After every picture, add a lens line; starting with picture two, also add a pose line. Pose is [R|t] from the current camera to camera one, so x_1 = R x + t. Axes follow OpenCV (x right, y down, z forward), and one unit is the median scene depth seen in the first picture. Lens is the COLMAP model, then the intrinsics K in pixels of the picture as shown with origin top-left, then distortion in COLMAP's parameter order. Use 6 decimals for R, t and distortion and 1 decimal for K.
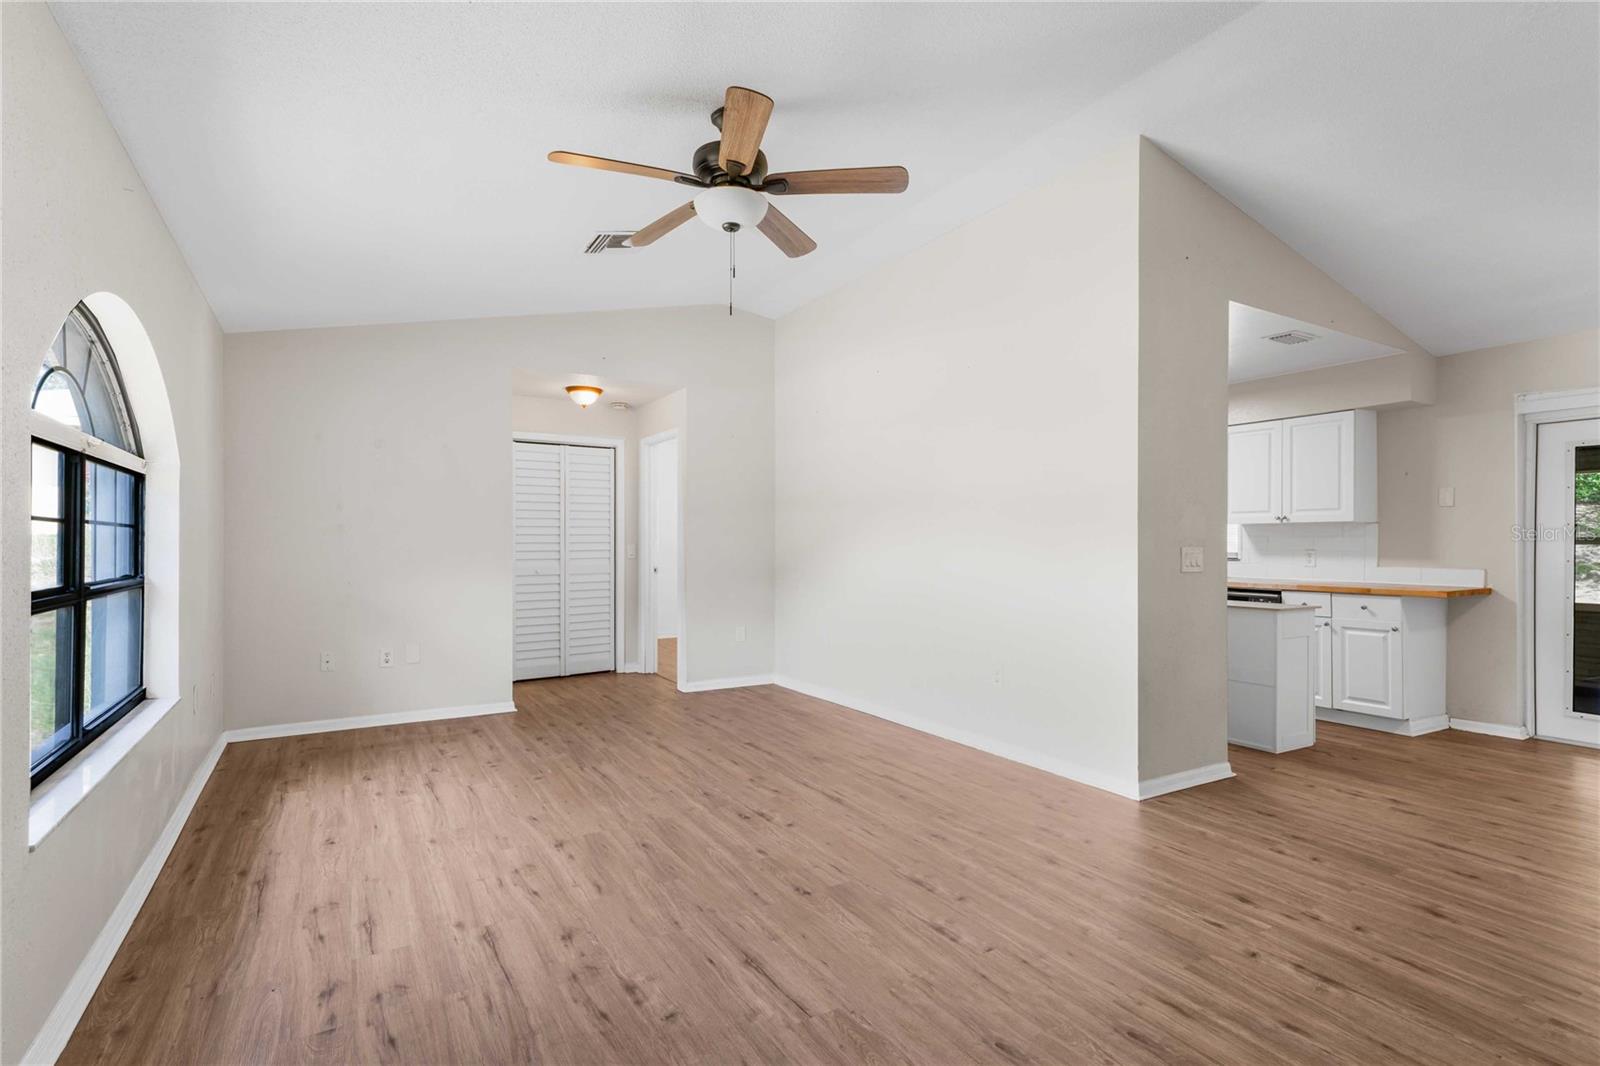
lens RADIAL K [[779.5, 0, 791.7], [0, 779.5, 543.3], [0, 0, 1]] dist [0.000900, 0.000352]
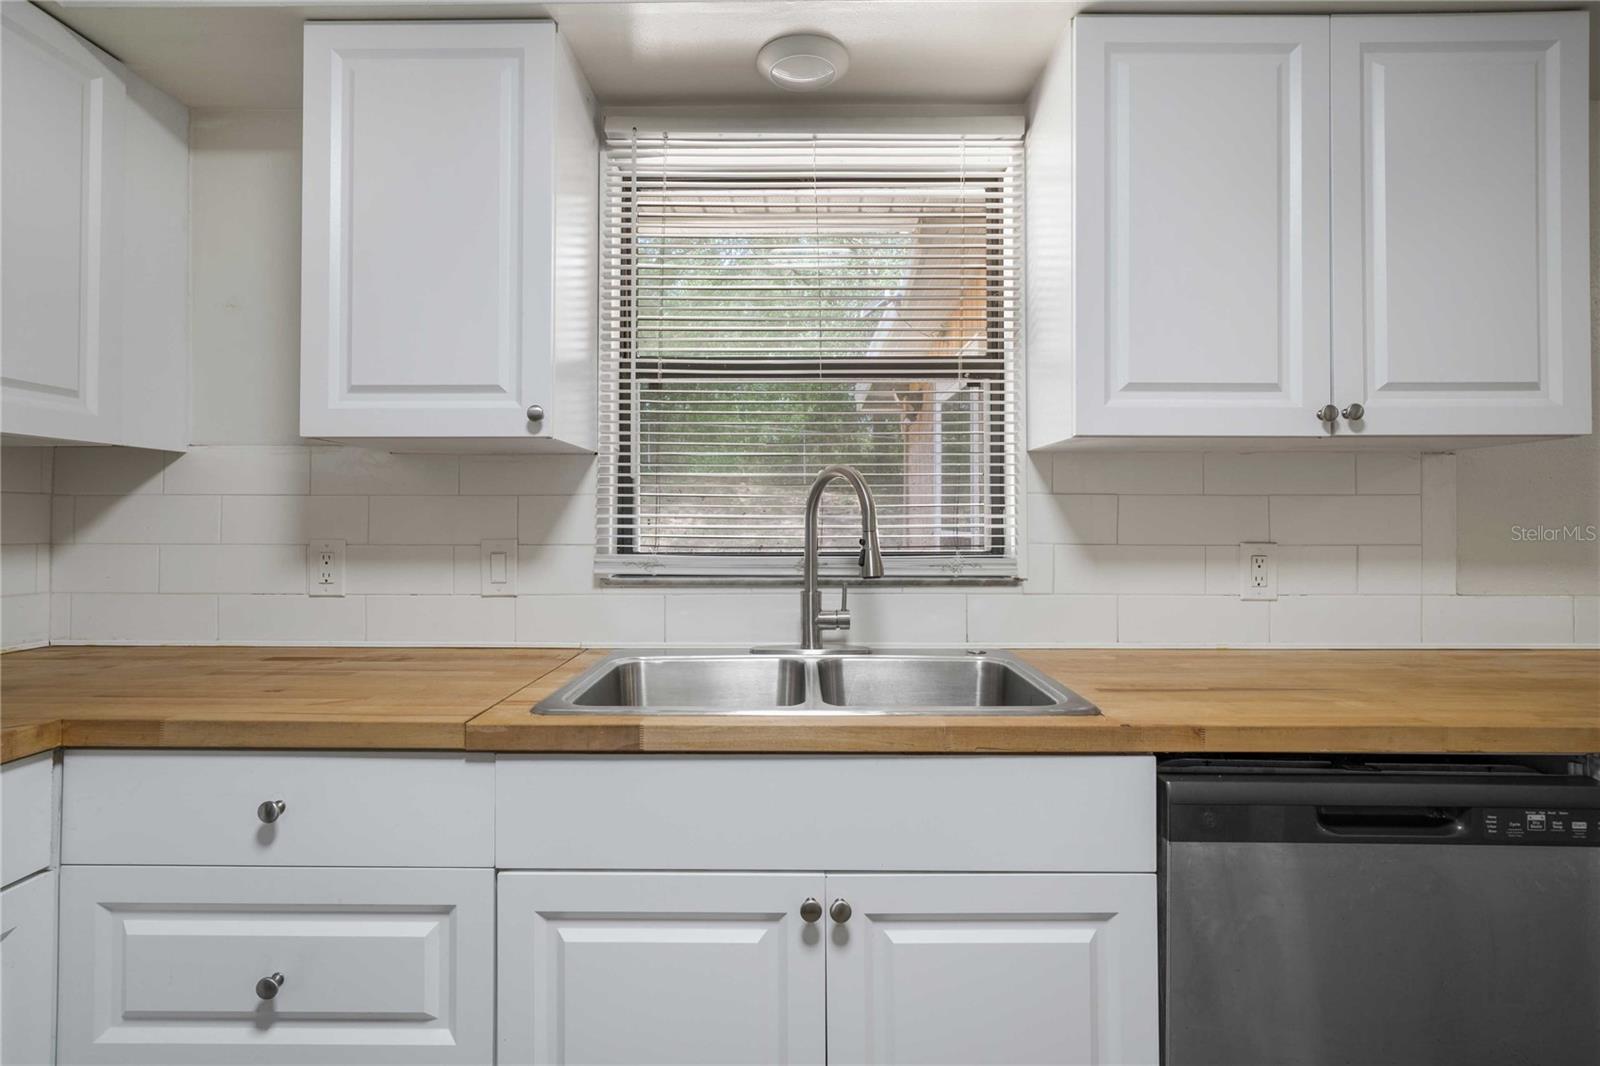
lens RADIAL K [[779.5, 0, 793.7], [0, 779.5, 512.6], [0, 0, 1]] dist [0.000900, 0.000352]
pose [[0.523674, 0.004516, 0.851907, 0.378419], [0.005147, 0.999951, -0.008465, -0.001013], [-0.851903, 0.008818, 0.523625, 1.152325]]
